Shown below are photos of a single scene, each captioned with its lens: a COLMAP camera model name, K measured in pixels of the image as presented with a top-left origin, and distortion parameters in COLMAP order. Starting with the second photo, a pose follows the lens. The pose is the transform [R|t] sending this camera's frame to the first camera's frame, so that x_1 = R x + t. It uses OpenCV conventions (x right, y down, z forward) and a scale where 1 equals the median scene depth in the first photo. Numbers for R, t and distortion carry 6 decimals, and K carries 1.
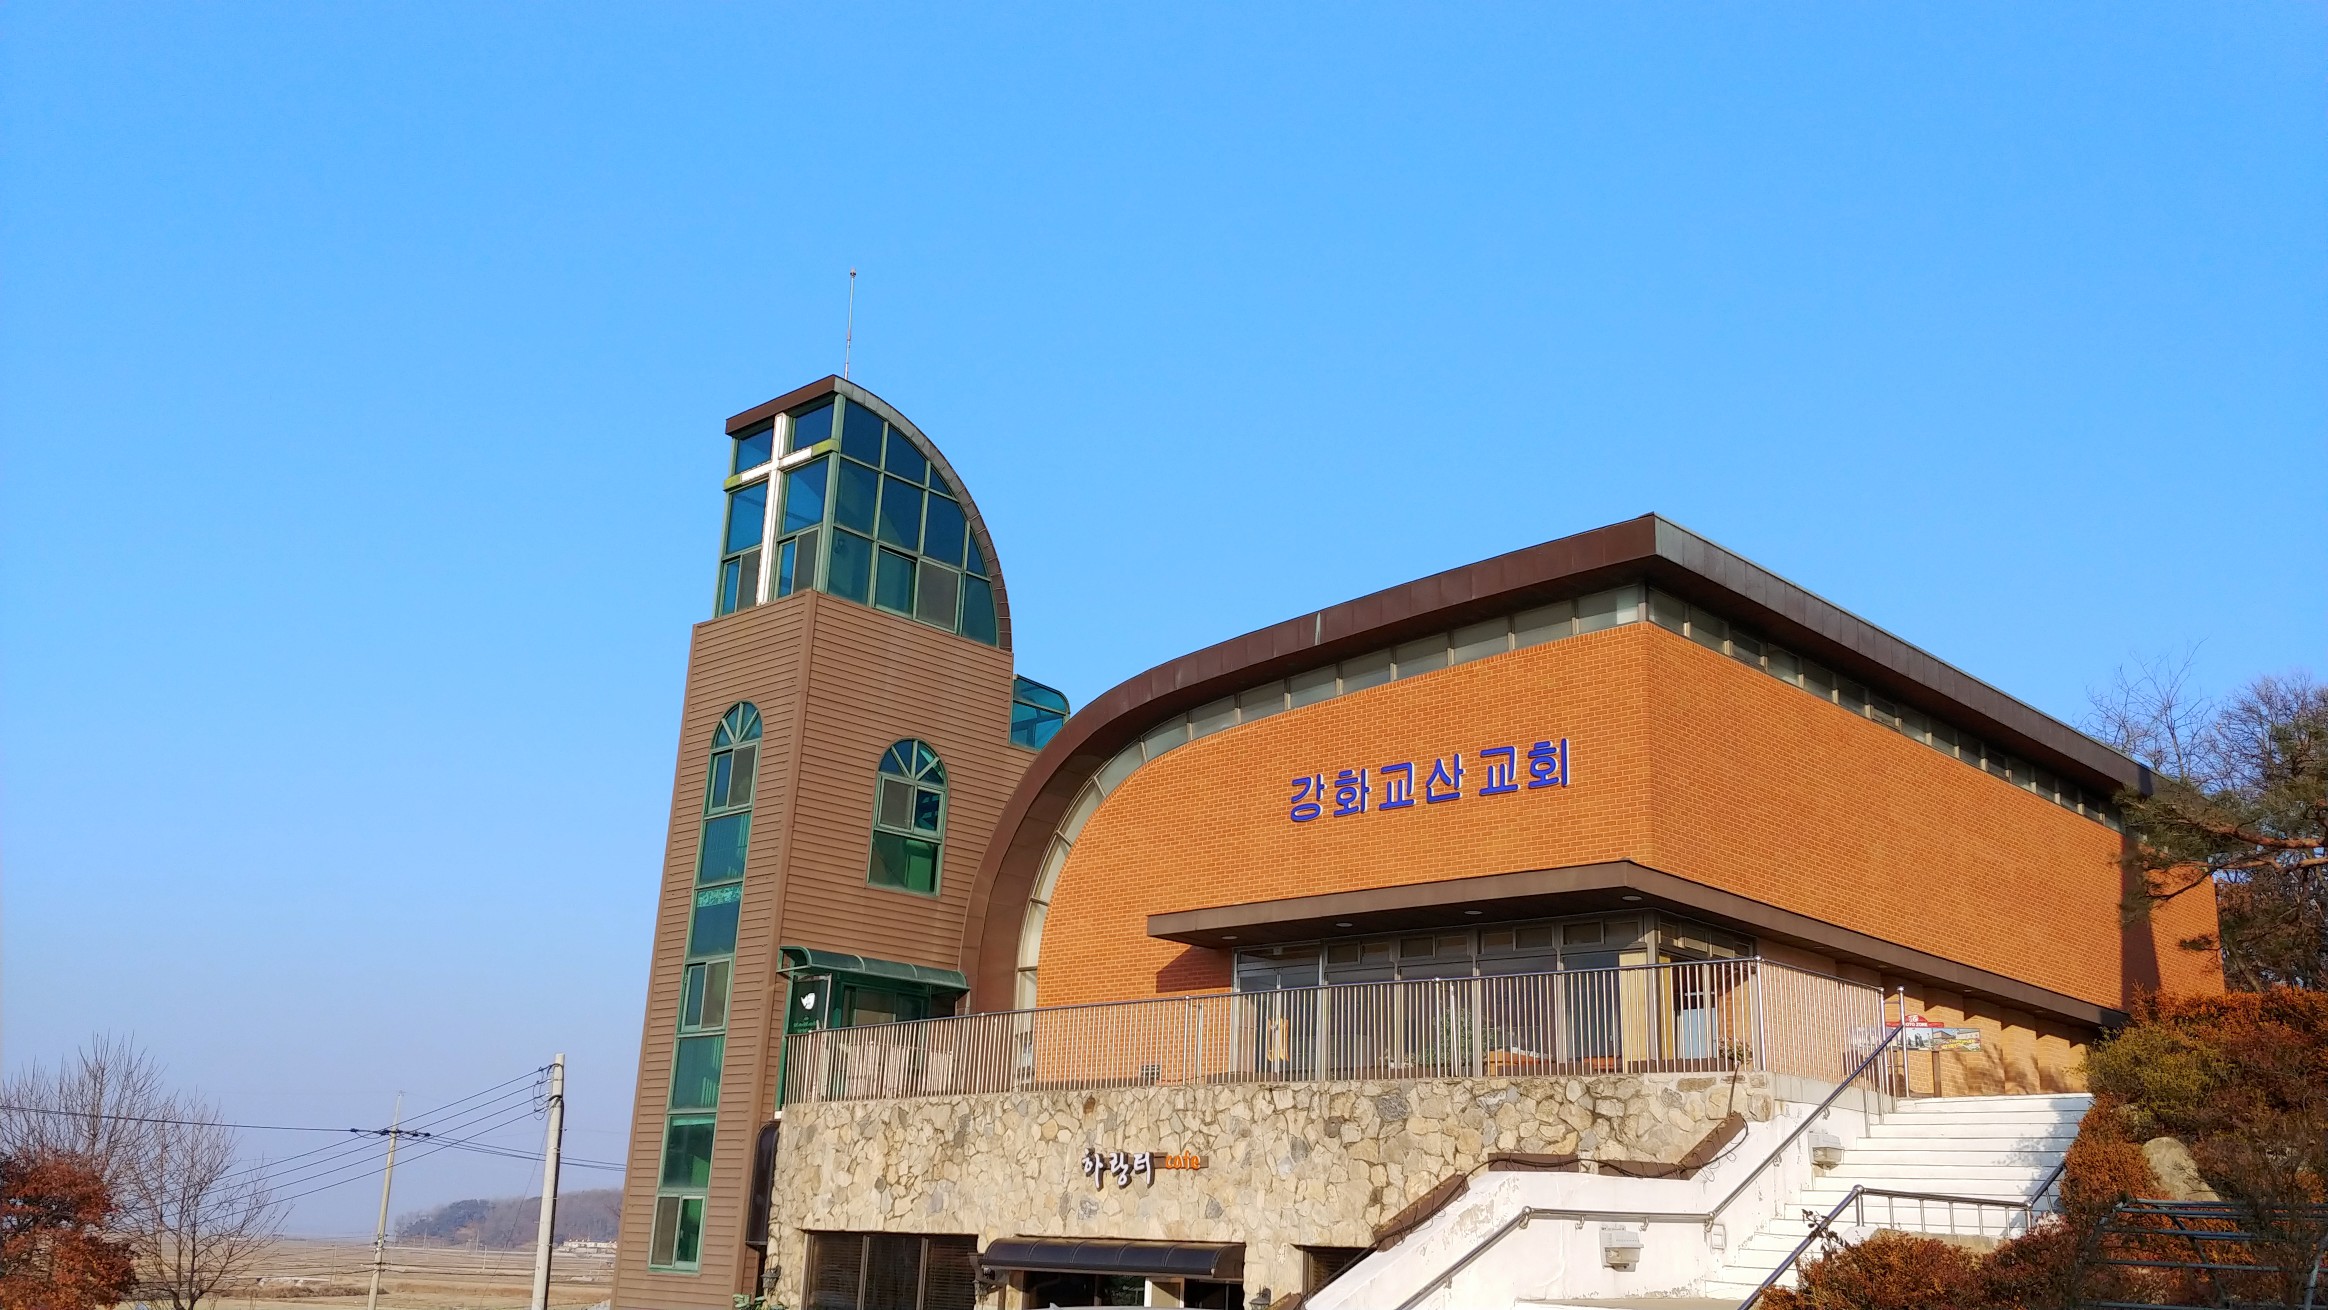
lens RADIAL K [[2011.8, 0, 1164.0], [0, 2011.8, 655.0], [0, 0, 1]] dist [0.124947, -0.003941]
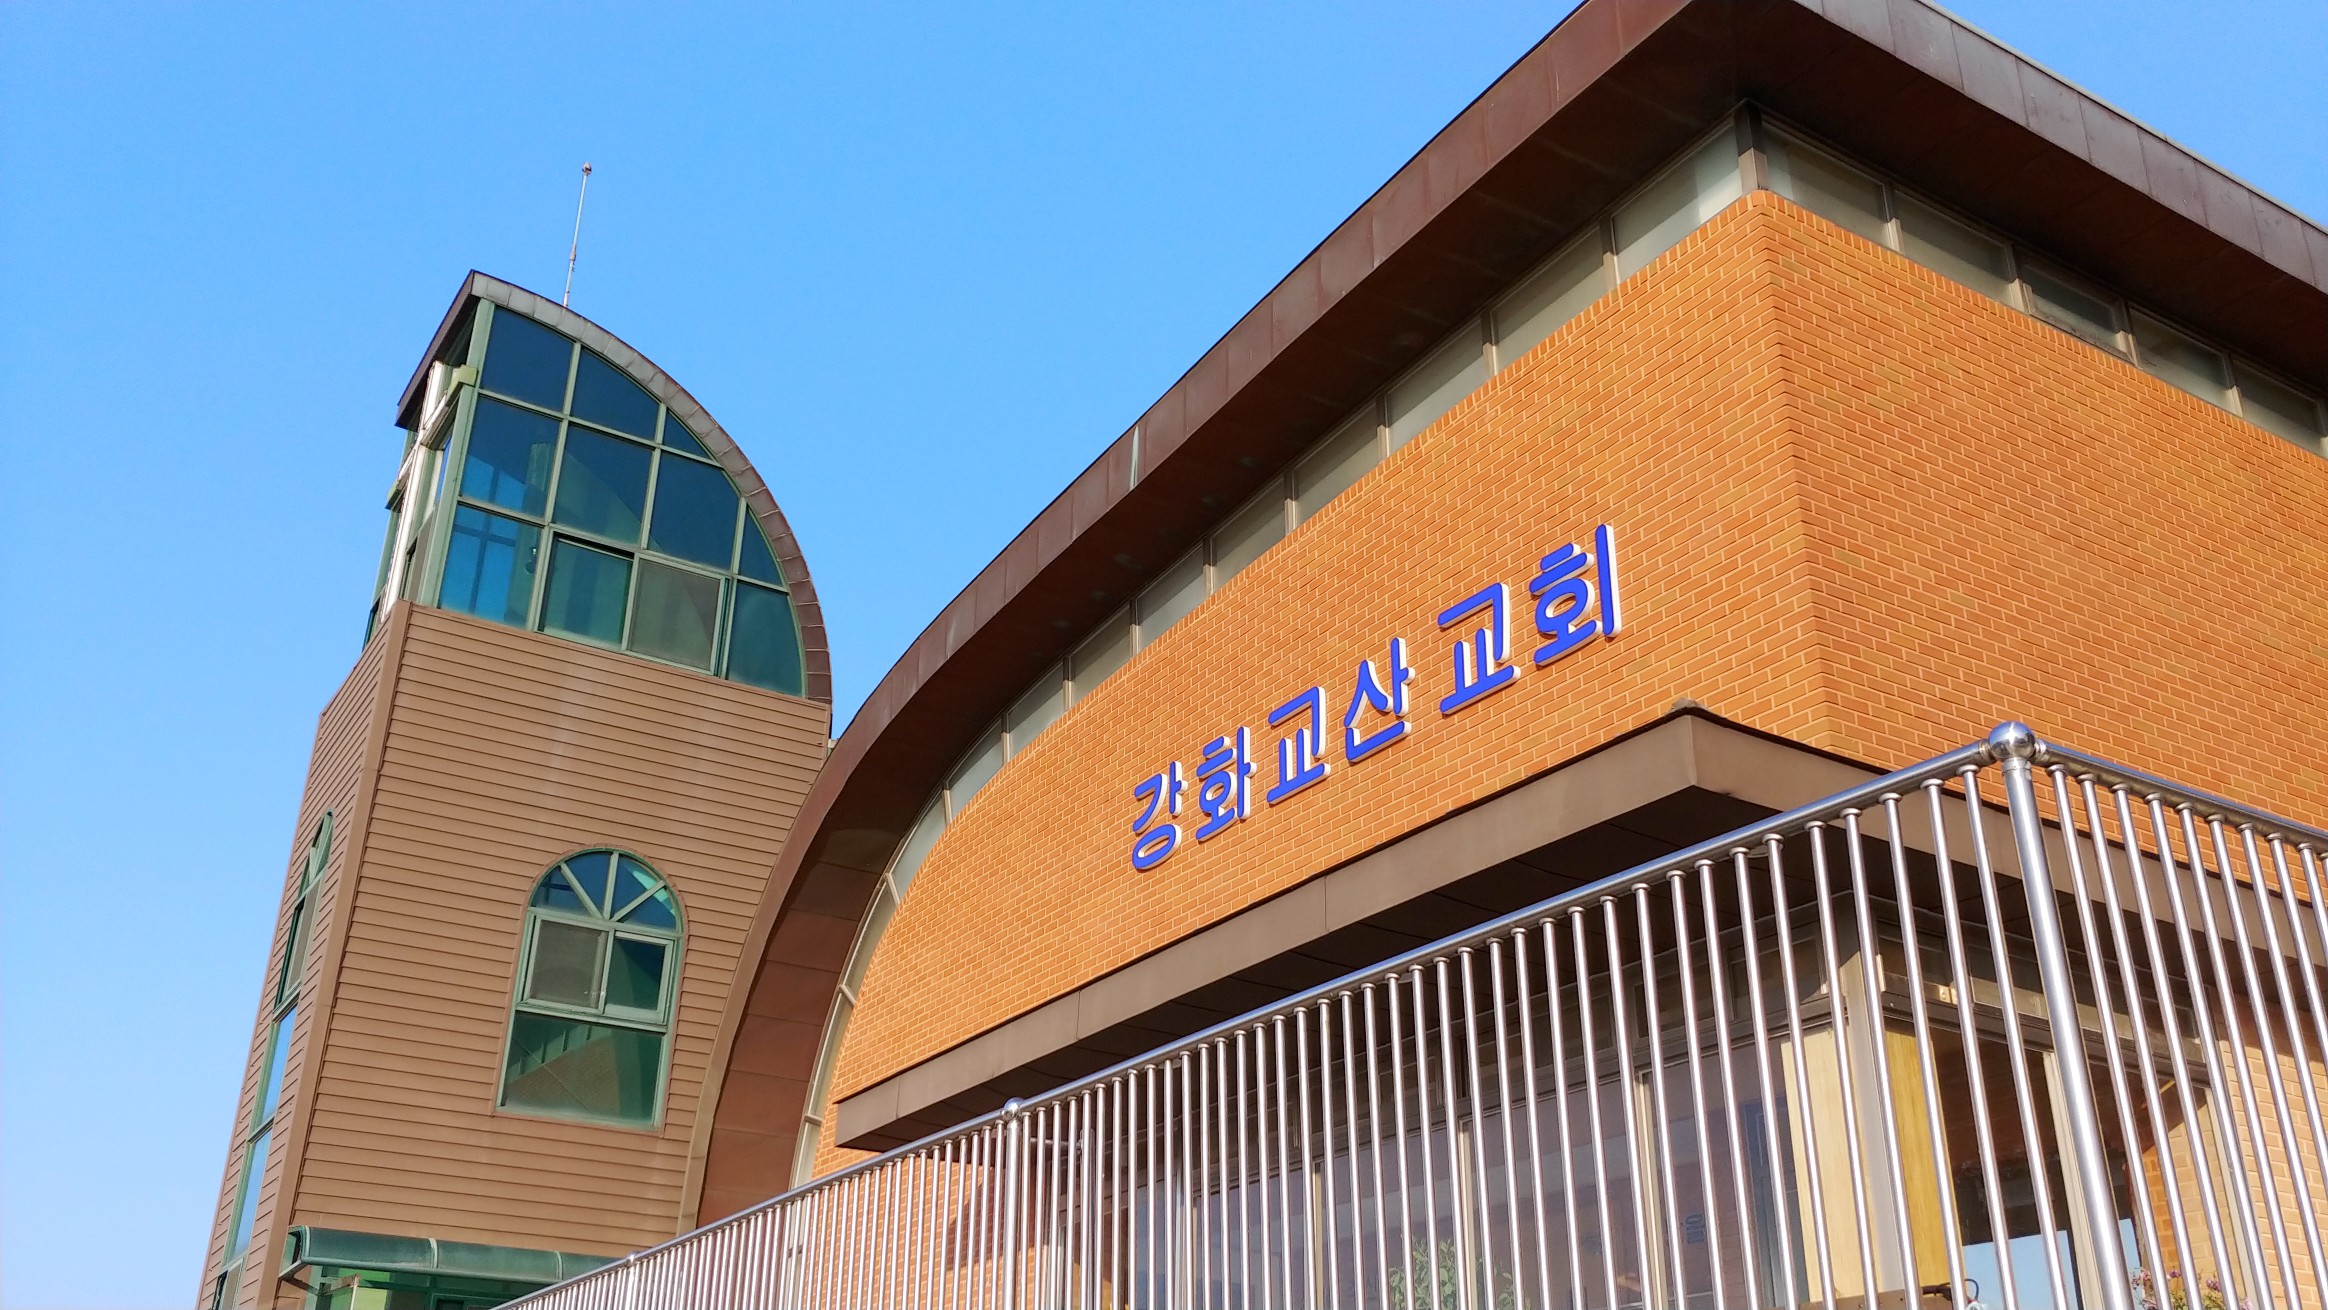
lens RADIAL K [[2066.1, 0, 1153.1], [0, 2066.1, 672.6], [0, 0, 1]] dist [0.167230, -0.479751]
pose [[0.972768, -0.122434, -0.196803, 0.179249], [0.093467, 0.984212, -0.150300, 0.116546], [0.212098, 0.127812, 0.968854, 0.557351]]
